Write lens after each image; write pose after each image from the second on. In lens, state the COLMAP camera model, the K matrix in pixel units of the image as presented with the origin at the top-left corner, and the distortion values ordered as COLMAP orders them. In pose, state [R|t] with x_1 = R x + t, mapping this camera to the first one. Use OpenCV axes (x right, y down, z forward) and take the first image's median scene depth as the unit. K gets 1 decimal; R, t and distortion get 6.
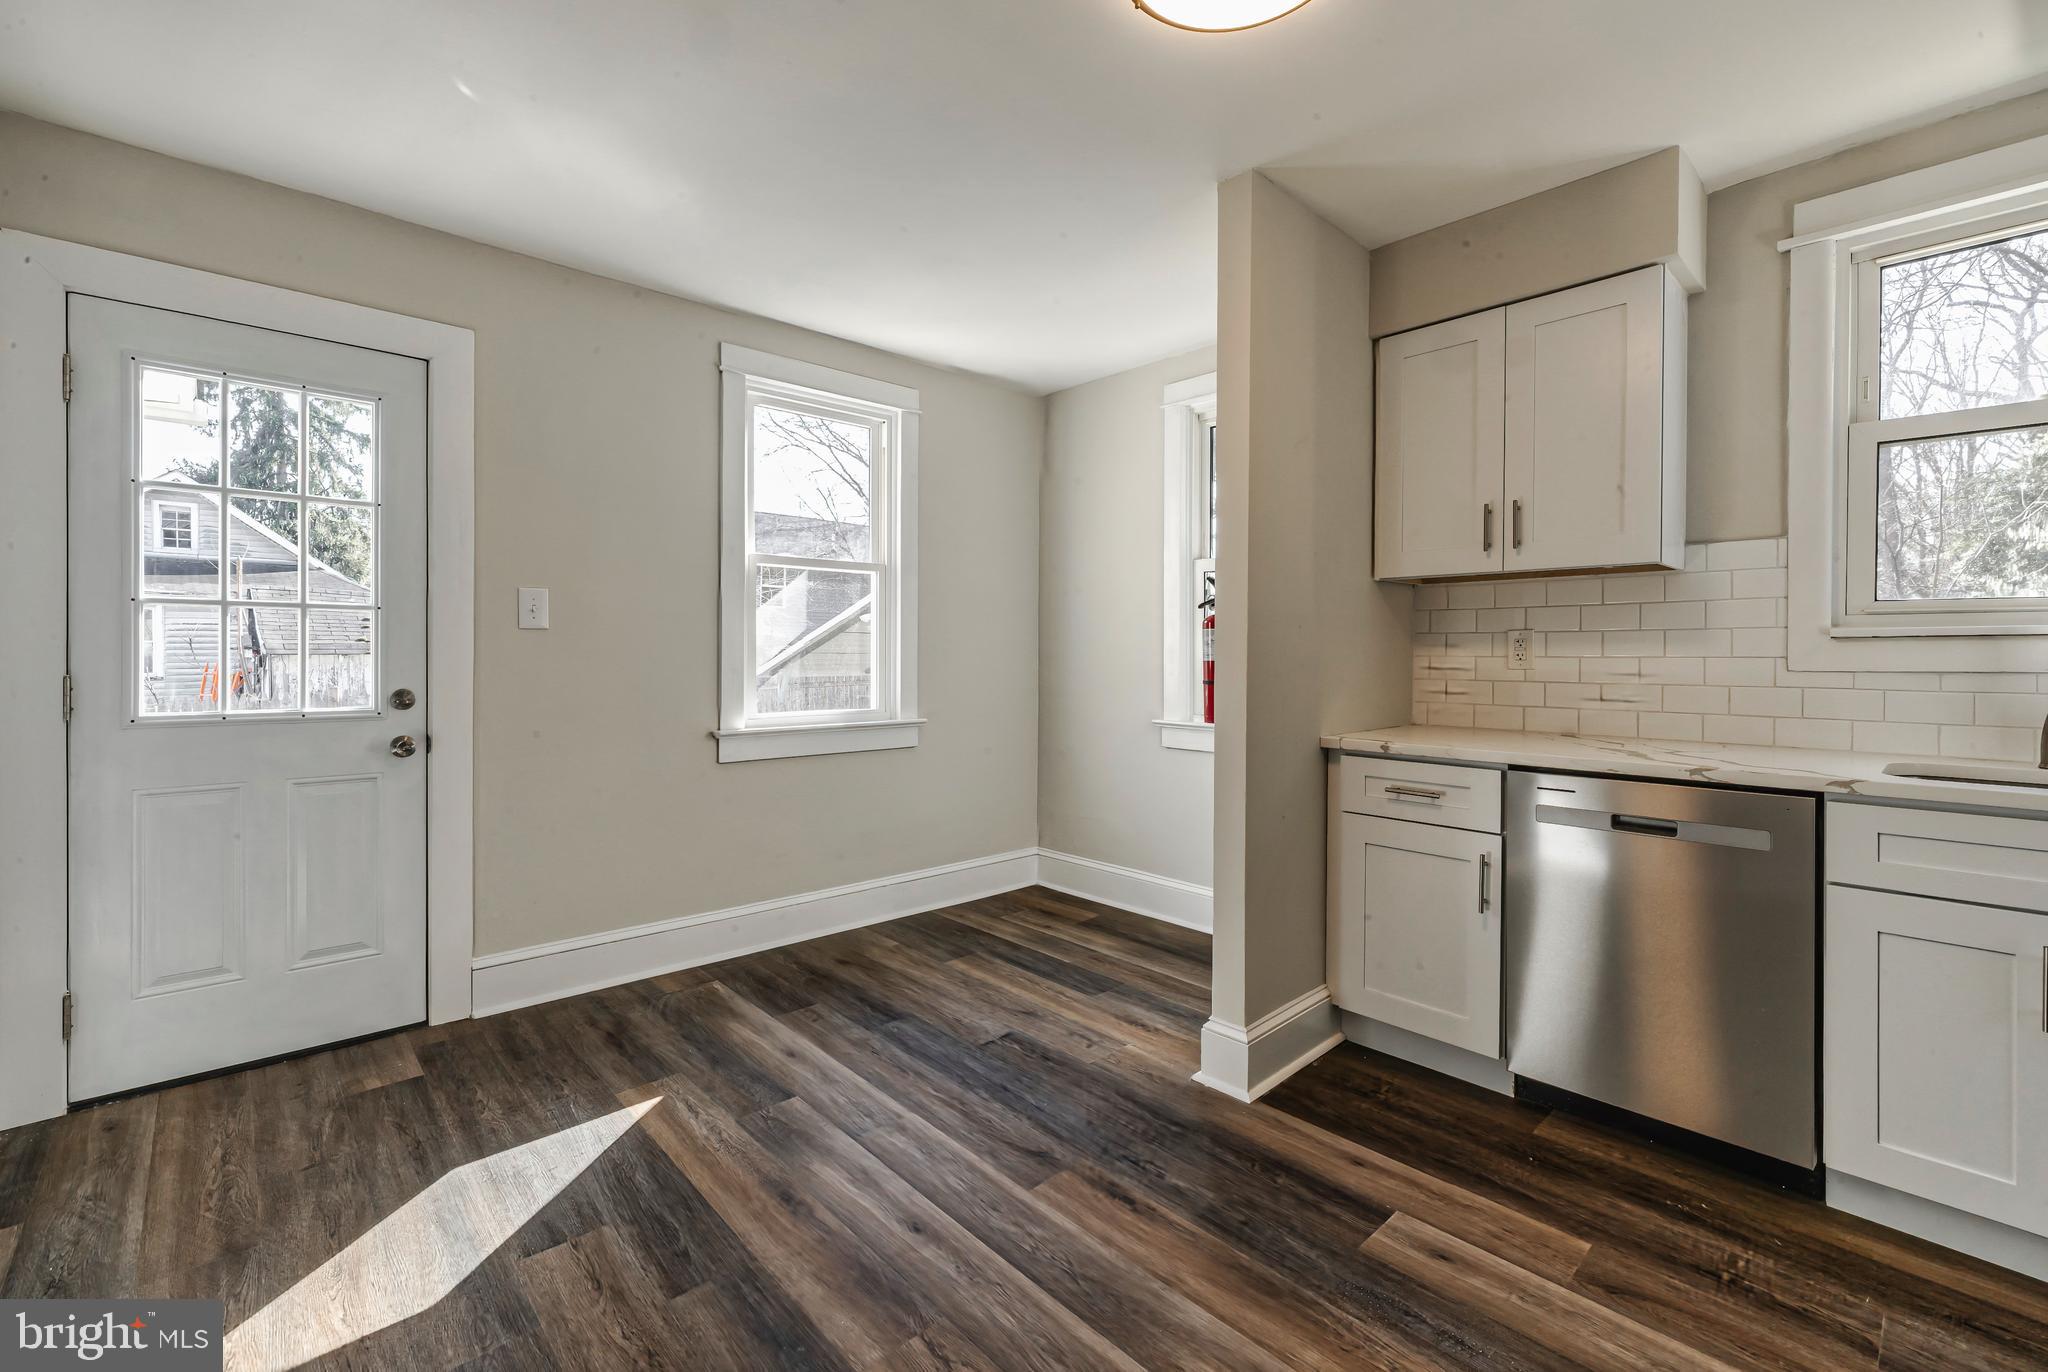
lens RADIAL K [[871.1, 0, 1059.9], [0, 871.1, 658.0], [0, 0, 1]] dist [-0.000627, 0.000511]
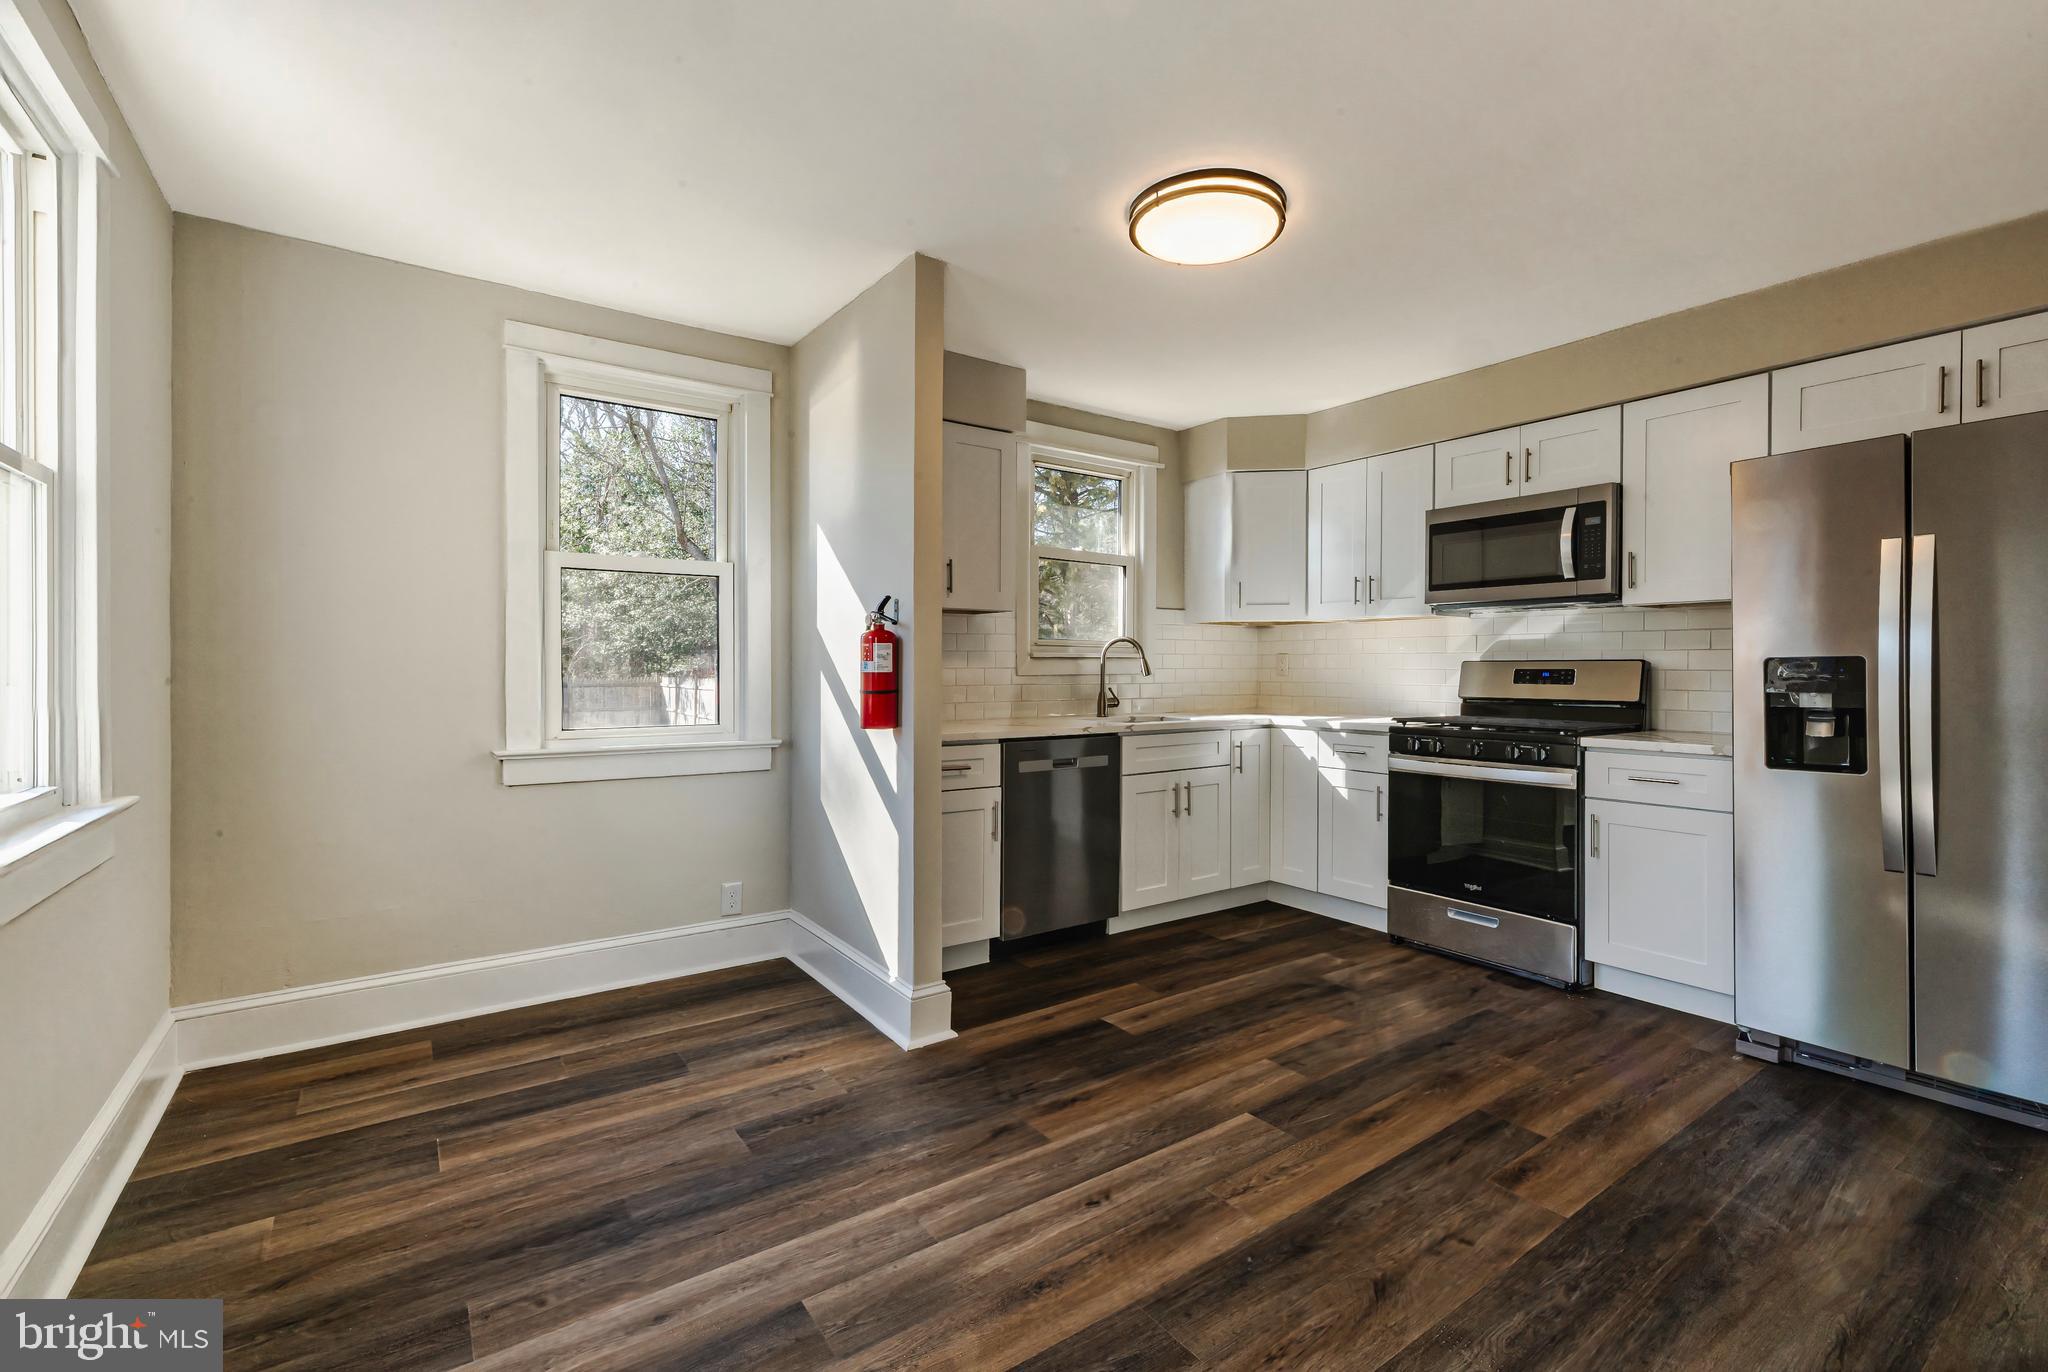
lens RADIAL K [[871.1, 0, 1024.5], [0, 871.1, 672.8], [0, 0, 1]] dist [-0.000627, 0.000511]
pose [[0.157400, -0.009112, 0.987493, -0.969119], [0.003651, 0.999956, 0.008645, -0.005375], [-0.987528, 0.002245, 0.157426, 0.720587]]
